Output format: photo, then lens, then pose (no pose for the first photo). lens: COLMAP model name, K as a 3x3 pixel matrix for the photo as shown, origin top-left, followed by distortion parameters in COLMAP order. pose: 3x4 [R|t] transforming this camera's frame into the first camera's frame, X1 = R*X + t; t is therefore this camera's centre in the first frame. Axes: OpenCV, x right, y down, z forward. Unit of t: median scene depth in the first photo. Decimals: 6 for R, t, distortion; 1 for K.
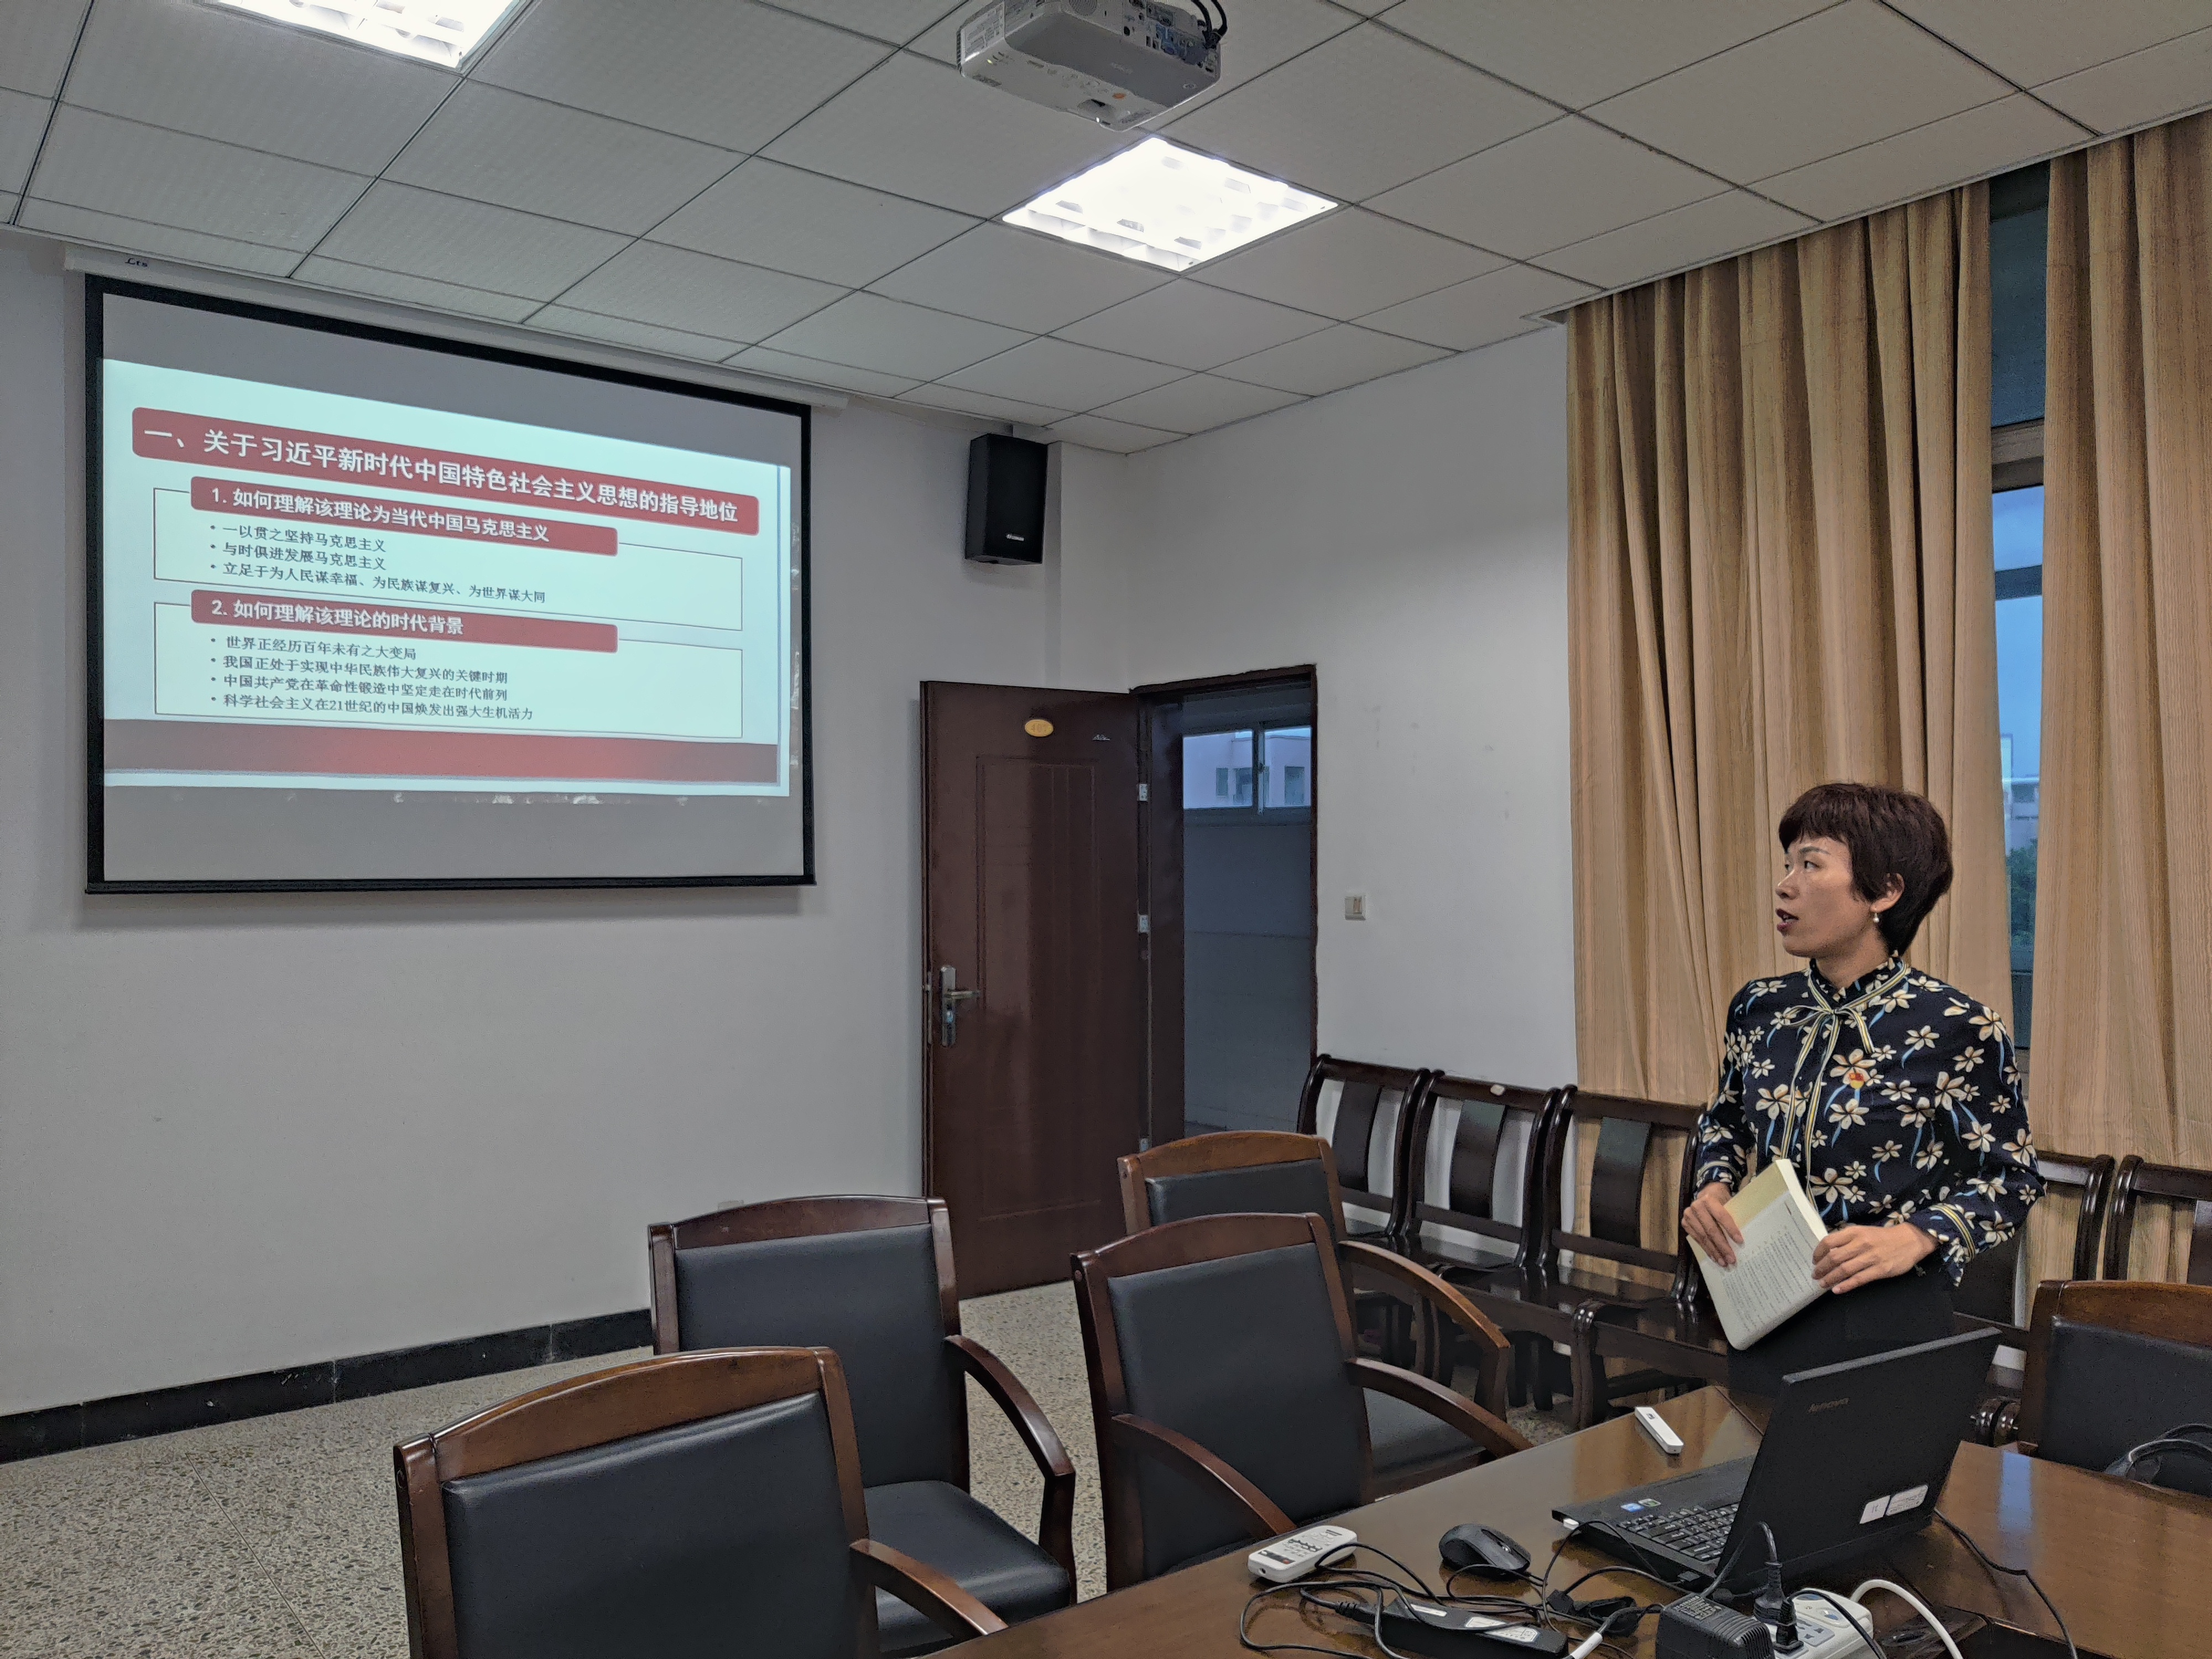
lens RADIAL K [[1688.5, 0, 1097.1], [0, 1688.5, 891.9], [0, 0, 1]] dist [0.007331, -0.019410]
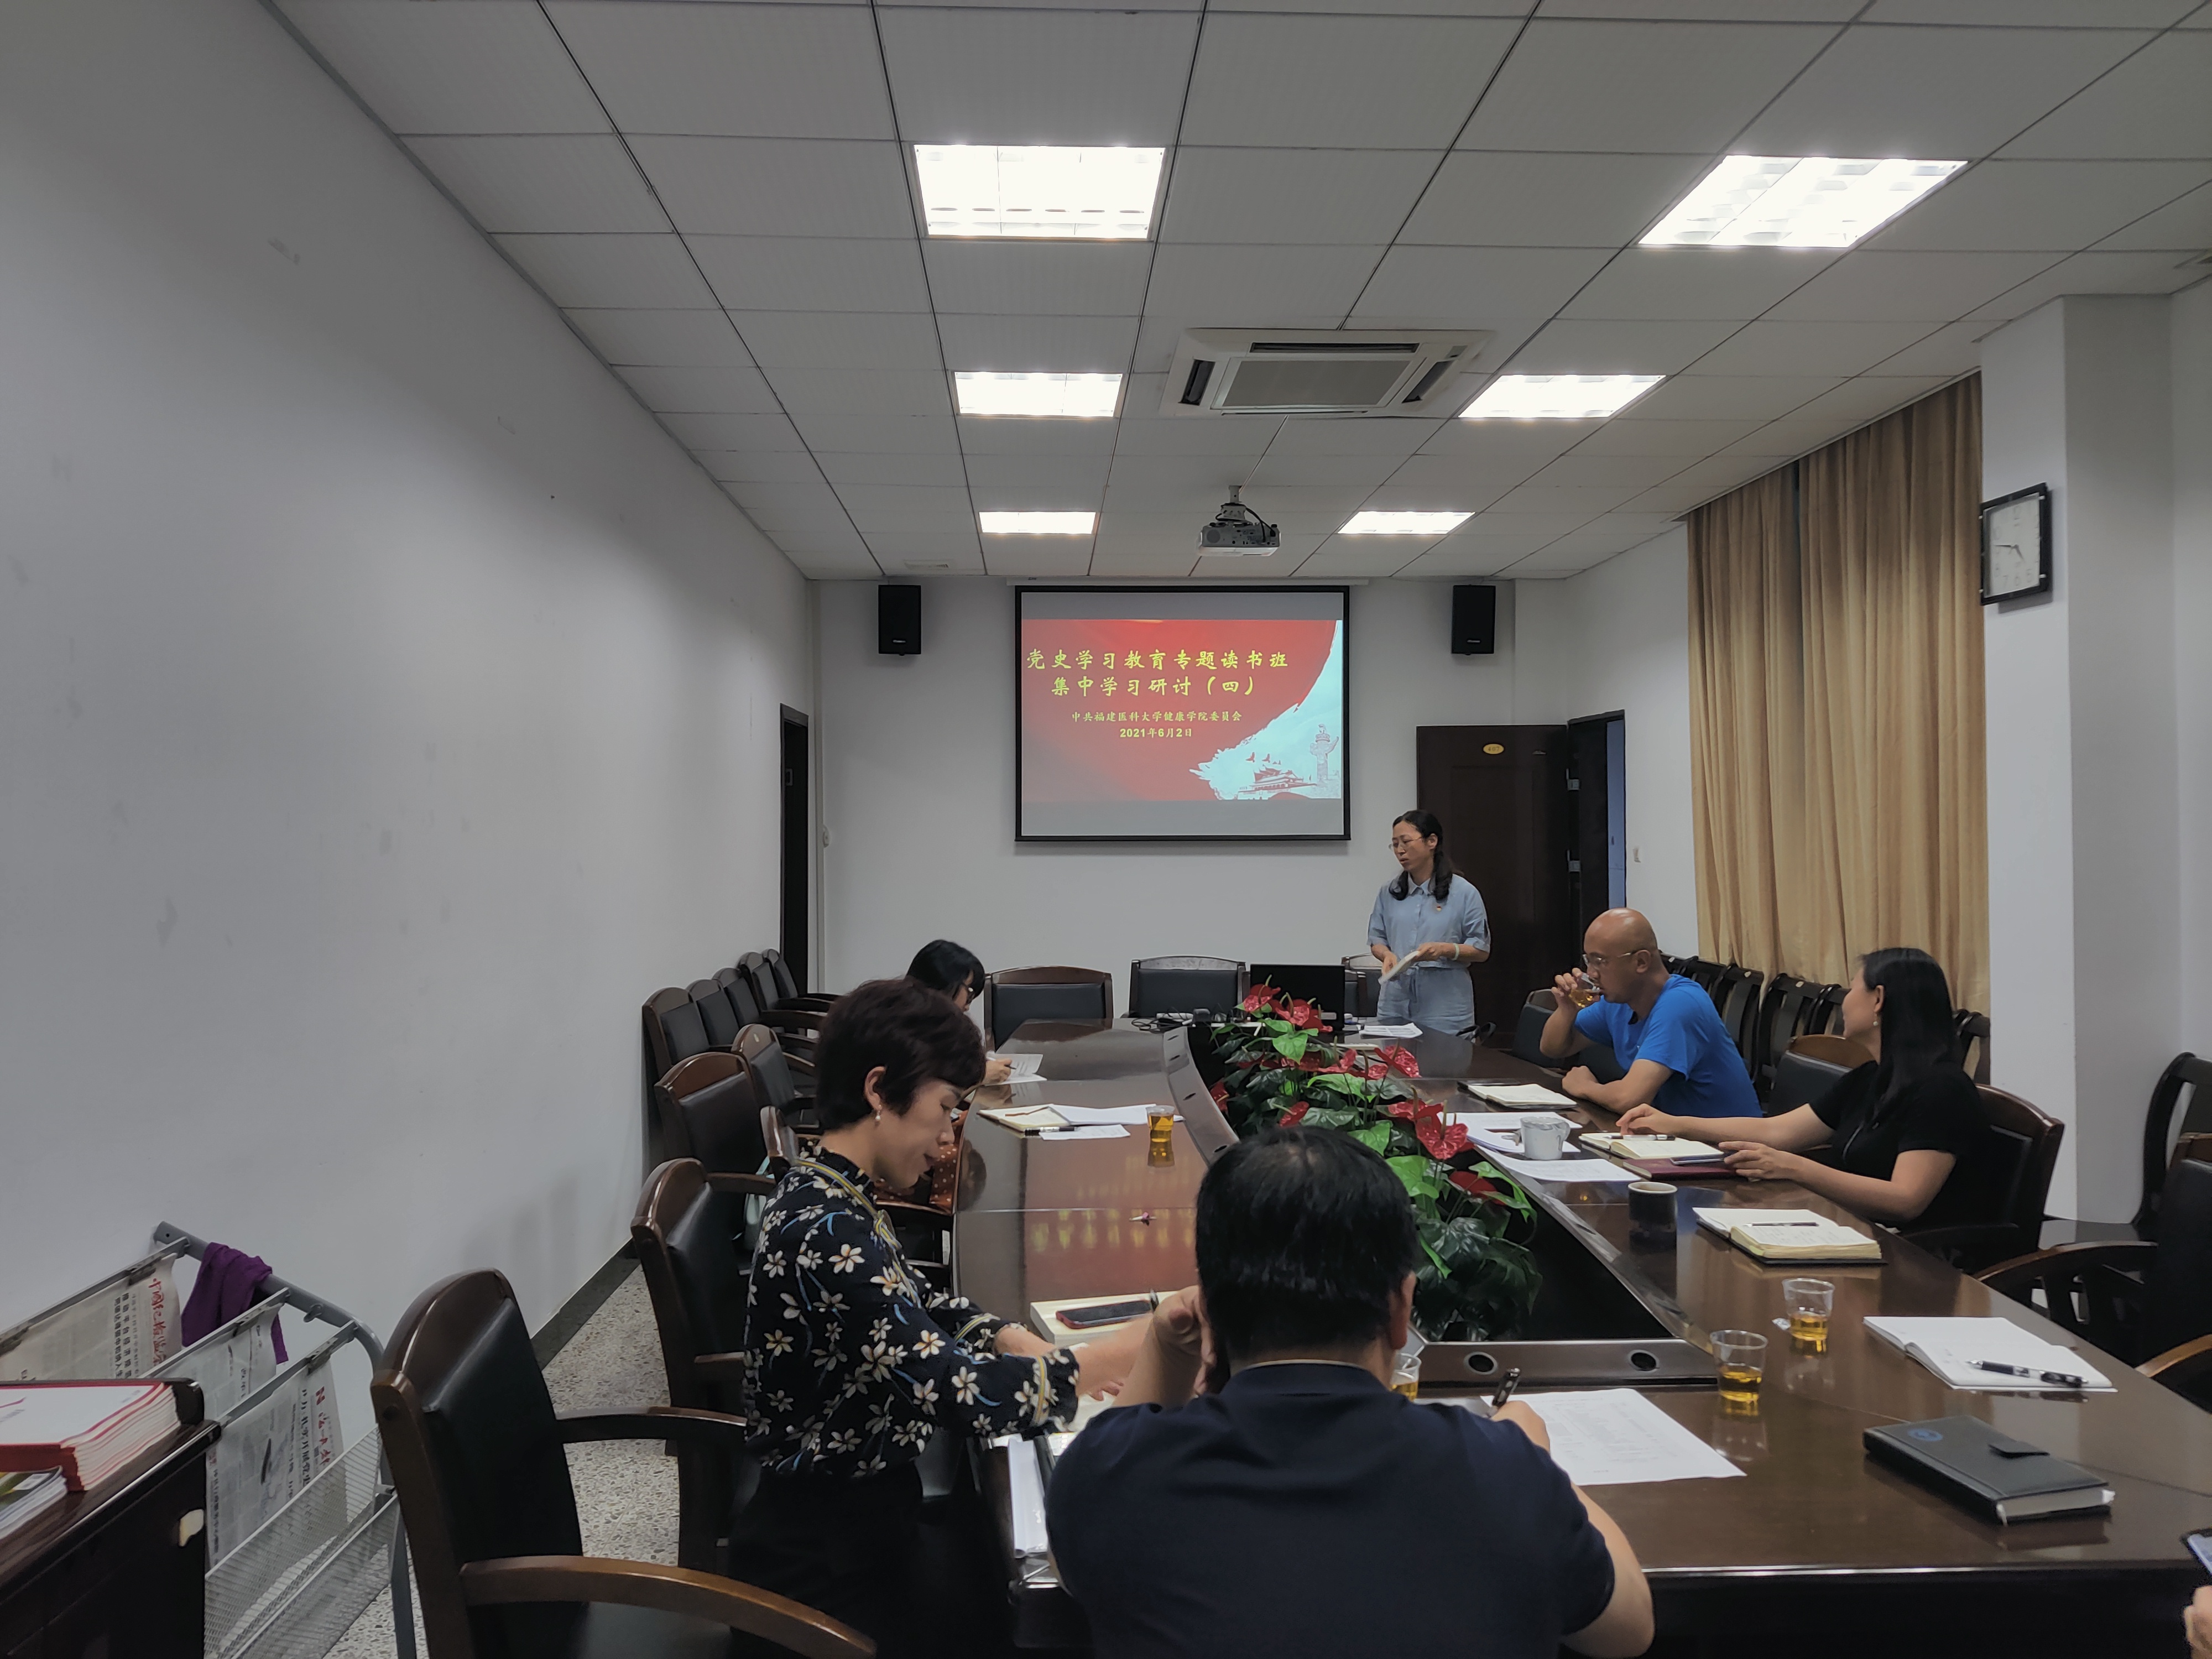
lens RADIAL K [[1666.9, 0, 1106.0], [0, 1666.9, 829.5], [0, 0, 1]] dist [0.002718, -0.001001]
pose [[0.809288, -0.002425, -0.587407, 0.906226], [-0.009998, 0.999790, -0.017902, 0.026363], [0.587327, 0.020360, 0.809093, -0.850747]]
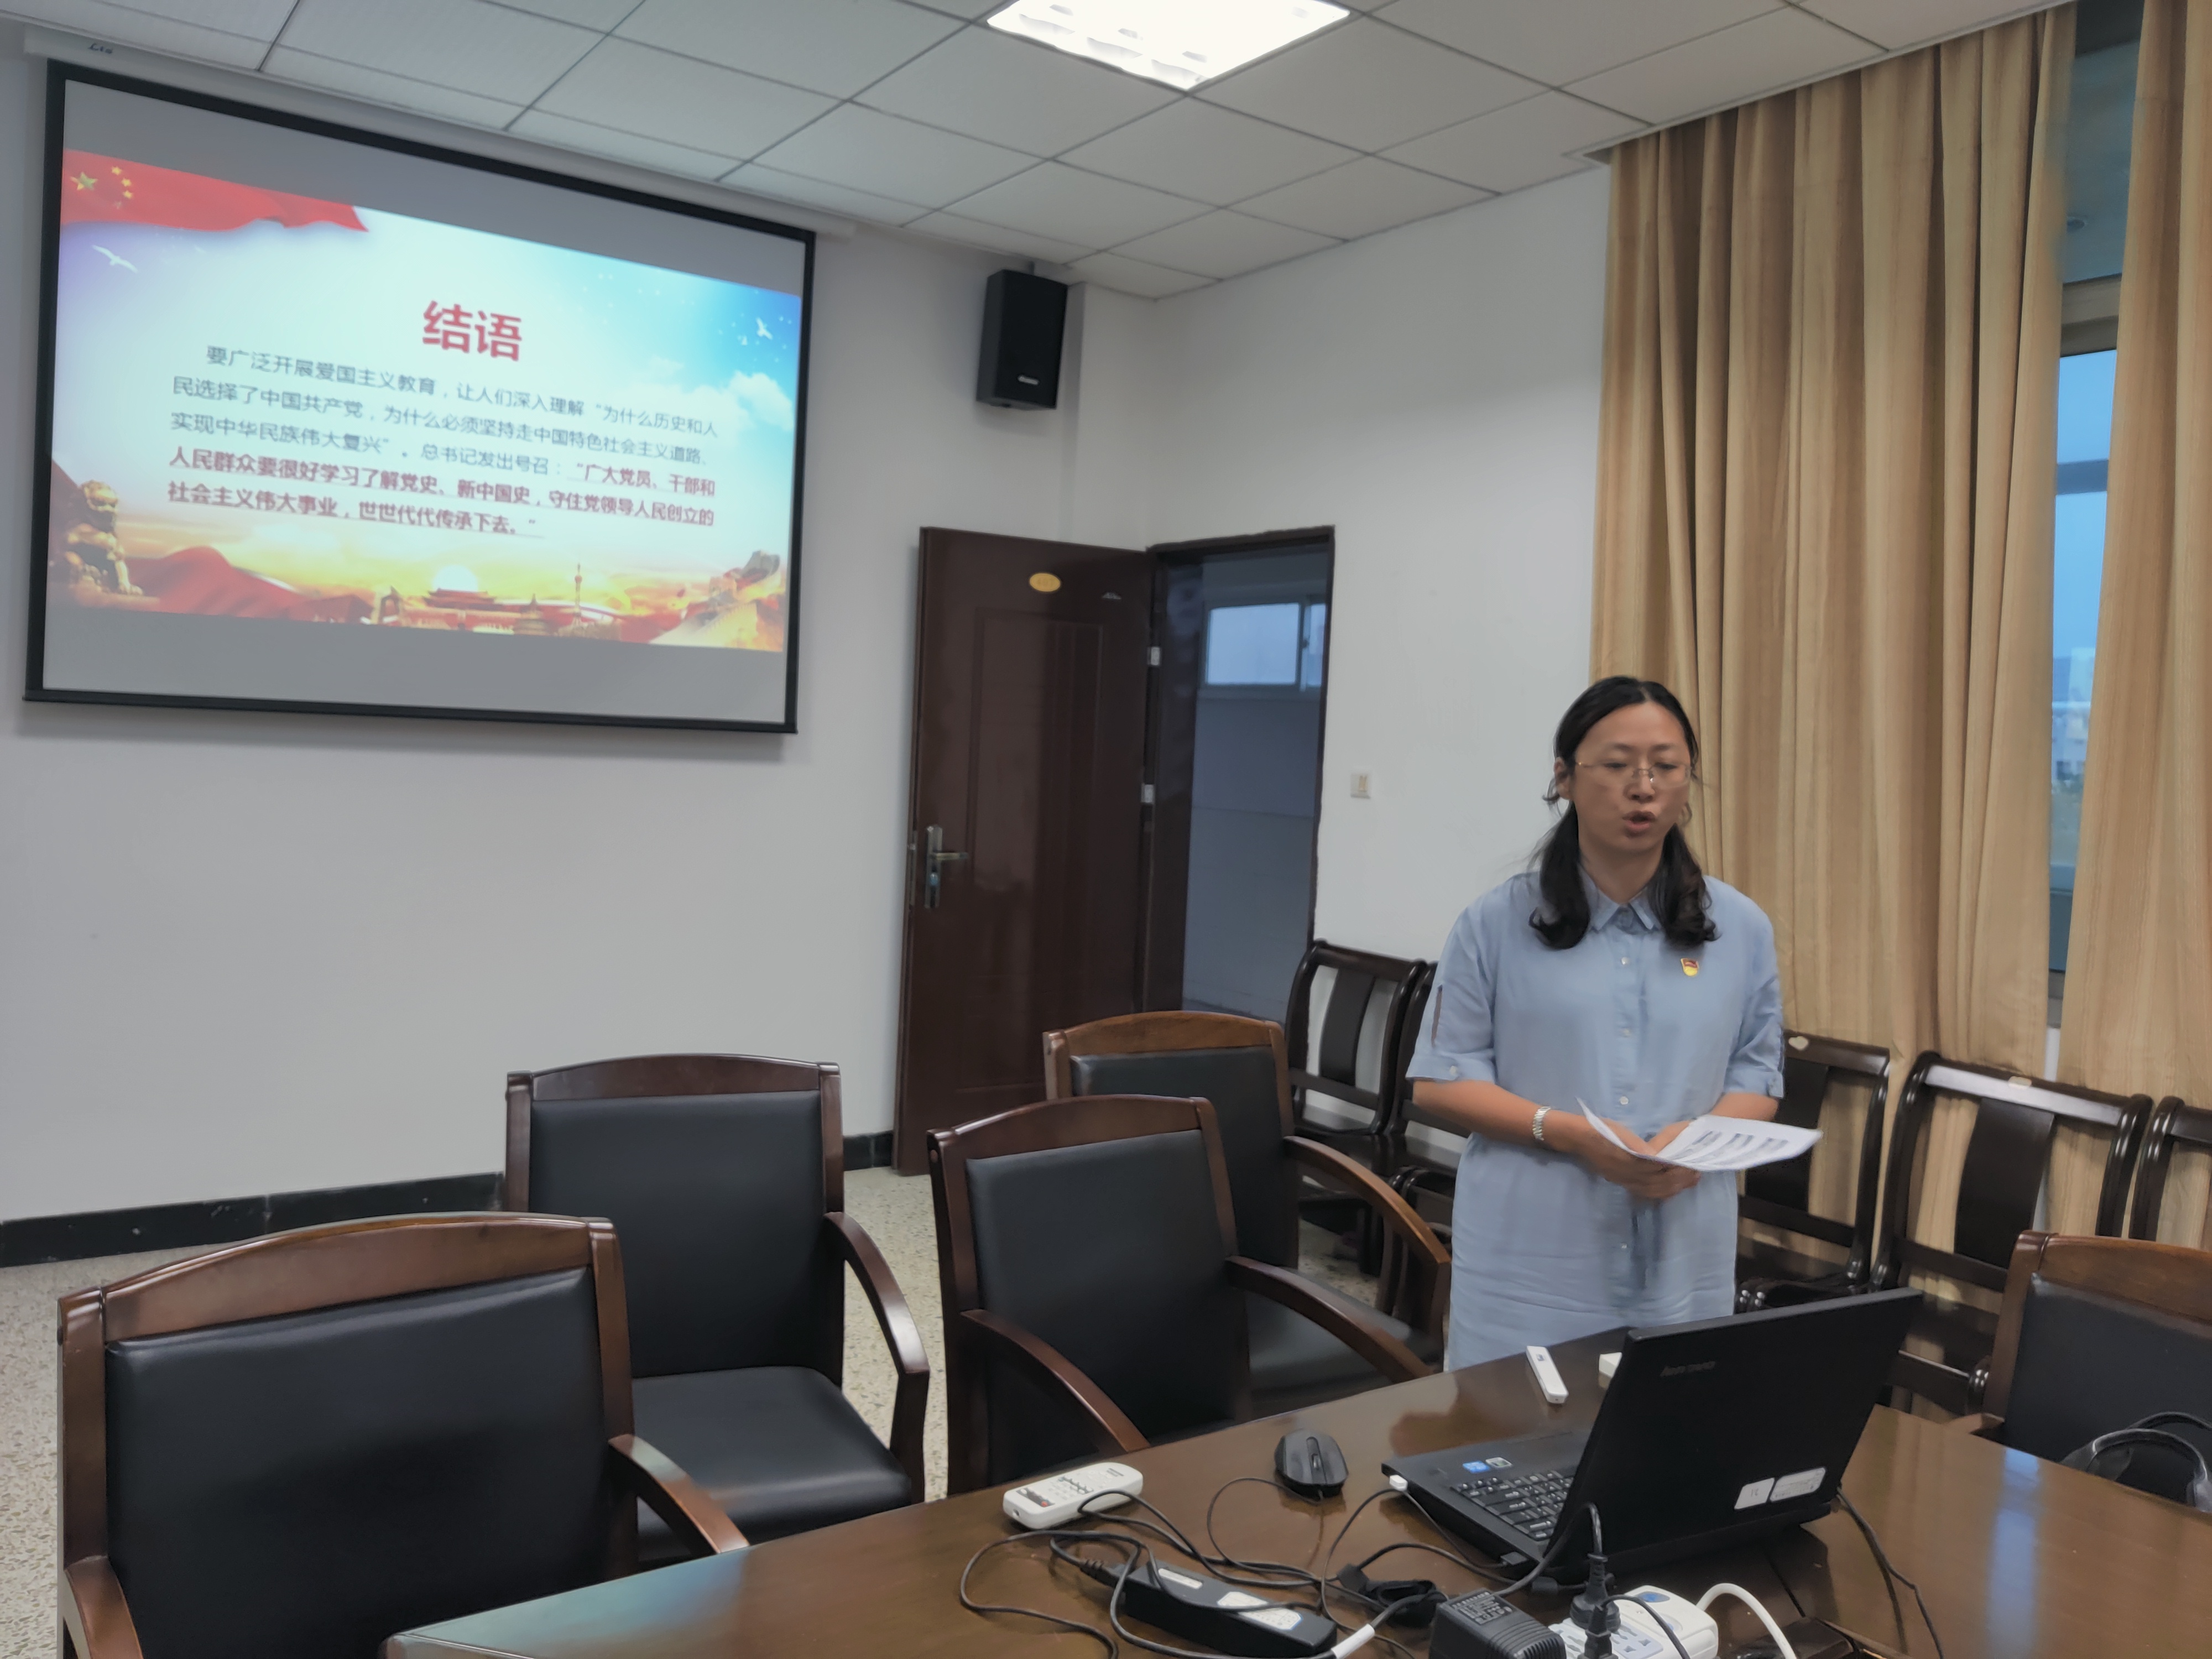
lens RADIAL K [[1689.4, 0, 1093.8], [0, 1689.4, 800.2], [0, 0, 1]] dist [-0.002751, -0.006093]
pose [[0.997236, 0.051345, -0.053701, 0.070661], [-0.050451, 0.998566, 0.017886, 0.009910], [0.054542, -0.015127, 0.998397, 0.065525]]
